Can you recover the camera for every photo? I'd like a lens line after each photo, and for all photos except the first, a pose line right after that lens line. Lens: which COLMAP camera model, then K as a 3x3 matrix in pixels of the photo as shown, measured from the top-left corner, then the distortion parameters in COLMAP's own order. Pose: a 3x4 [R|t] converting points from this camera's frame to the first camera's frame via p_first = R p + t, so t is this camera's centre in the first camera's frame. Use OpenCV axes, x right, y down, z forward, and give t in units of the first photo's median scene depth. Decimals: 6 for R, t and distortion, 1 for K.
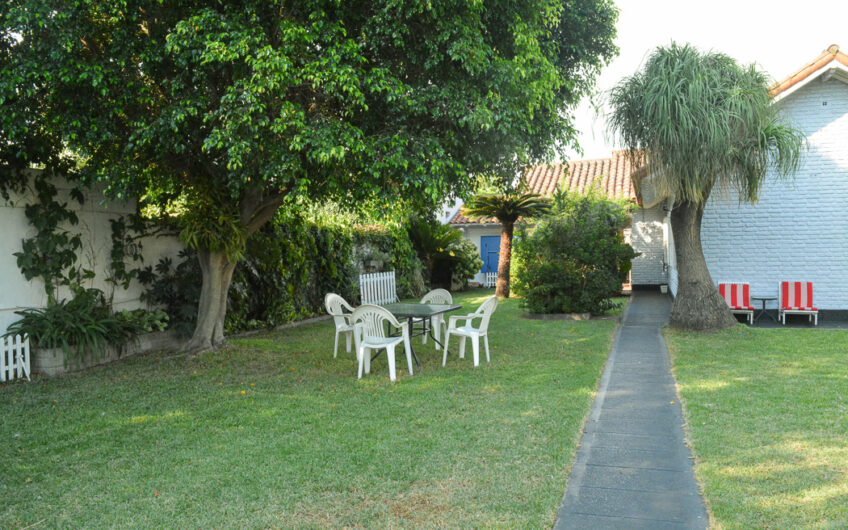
lens RADIAL K [[668.6, 0, 427.0], [0, 668.6, 262.4], [0, 0, 1]] dist [-0.088623, 0.018603]
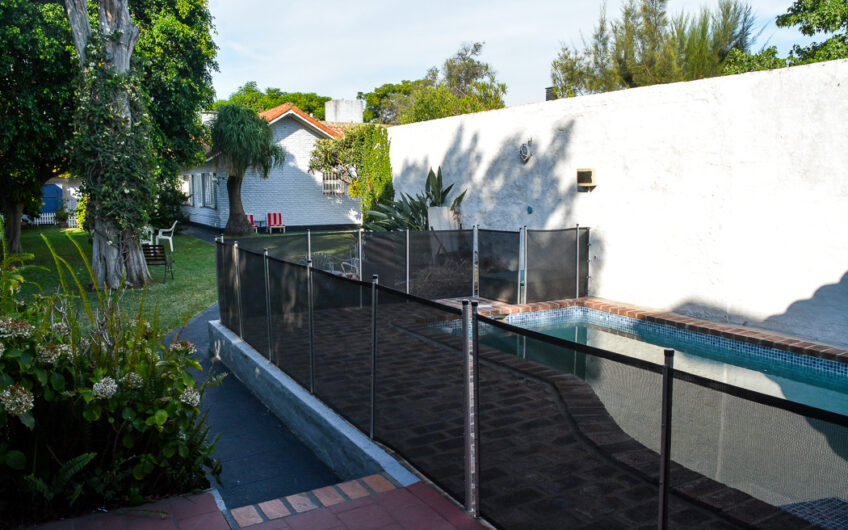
lens RADIAL K [[668.6, 0, 424.0], [0, 668.6, 263.9], [0, 0, 1]] dist [-0.088623, 0.018603]
pose [[0.669441, -0.076812, 0.738884, -0.767063], [0.004774, 0.995064, 0.099118, -0.018809], [-0.742850, -0.062827, 0.666503, -0.865533]]
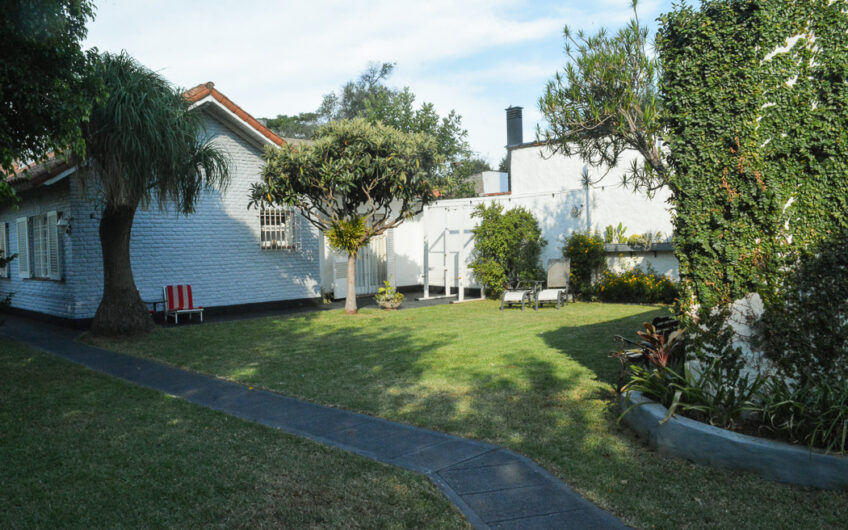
lens RADIAL K [[668.6, 0, 425.8], [0, 668.6, 262.2], [0, 0, 1]] dist [-0.088623, 0.018603]
pose [[0.447703, -0.023923, 0.893862, -0.285848], [0.039034, 0.999212, 0.007191, -0.001411], [-0.893330, 0.031672, 0.448284, 0.114104]]
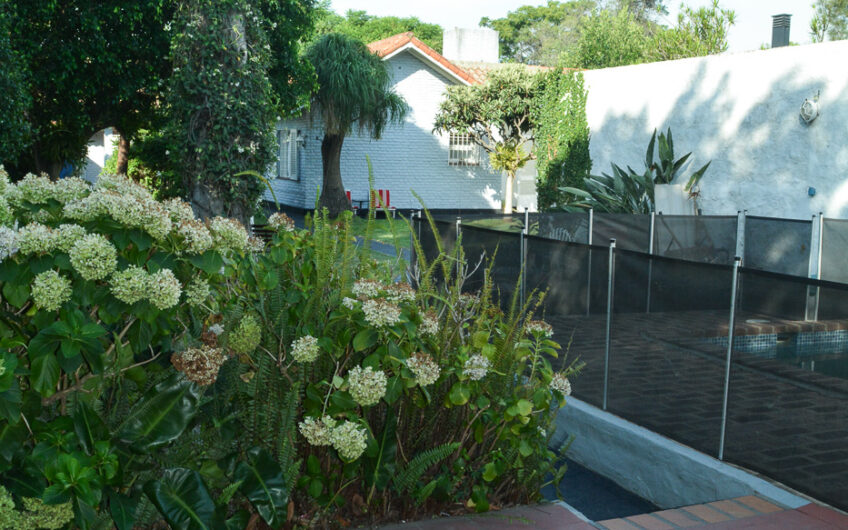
lens RADIAL K [[1001.9, 0, 427.1], [0, 1001.9, 266.3], [0, 0, 1]] dist [-0.098125, 0.000000]
pose [[0.755407, -0.044635, 0.653734, -0.906338], [-0.021294, 0.995478, 0.092573, -0.009769], [-0.654909, -0.083851, 0.751041, -0.843245]]
